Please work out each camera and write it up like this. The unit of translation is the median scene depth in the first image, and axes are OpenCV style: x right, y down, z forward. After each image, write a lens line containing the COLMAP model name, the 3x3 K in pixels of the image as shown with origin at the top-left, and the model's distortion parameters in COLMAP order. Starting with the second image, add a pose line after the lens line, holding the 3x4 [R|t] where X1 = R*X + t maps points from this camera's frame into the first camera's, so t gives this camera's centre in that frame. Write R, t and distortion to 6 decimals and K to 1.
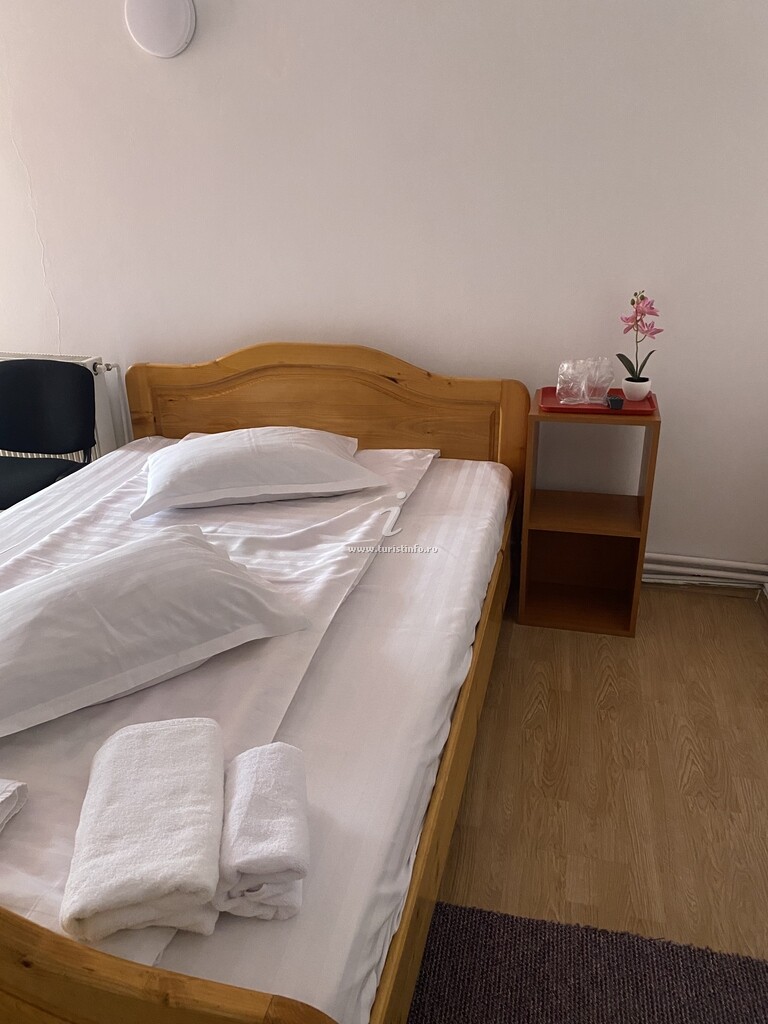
lens RADIAL K [[777.7, 0, 384.0], [0, 777.7, 512.0], [0, 0, 1]] dist [0.032710, -0.028095]
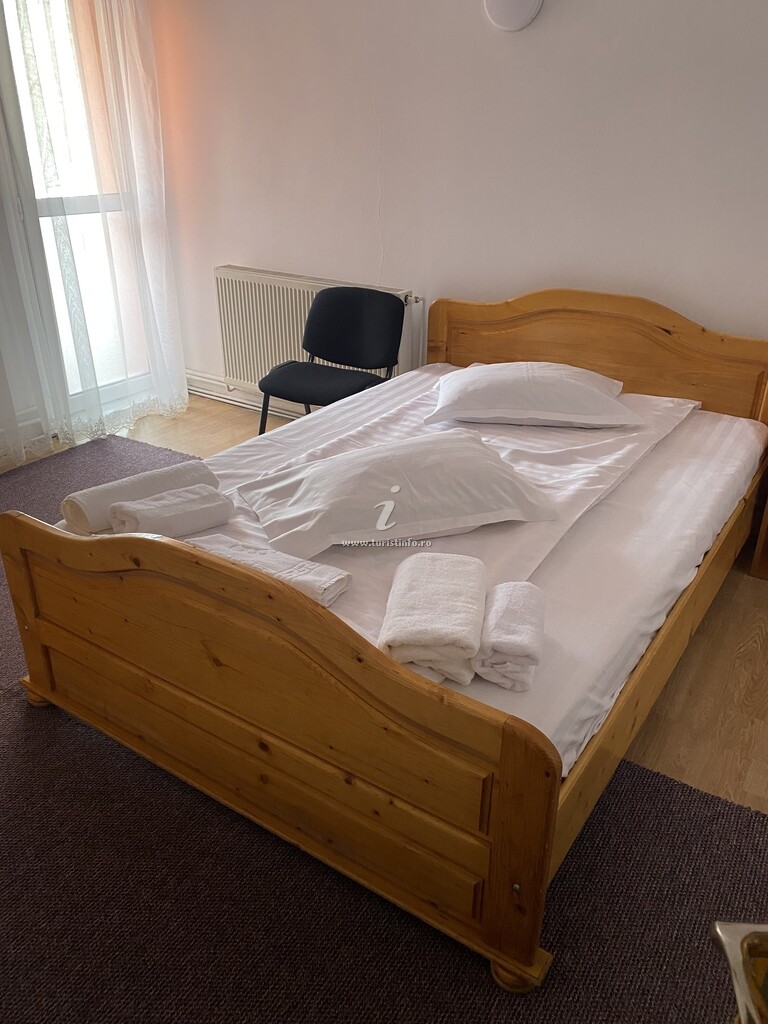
lens RADIAL K [[772.7, 0, 380.7], [0, 772.7, 531.2], [0, 0, 1]] dist [0.157327, -0.283546]
pose [[0.942587, 0.170782, -0.286990, -0.002759], [-0.149403, 0.984204, 0.094982, 0.071174], [0.298678, -0.046652, 0.953213, -0.211078]]
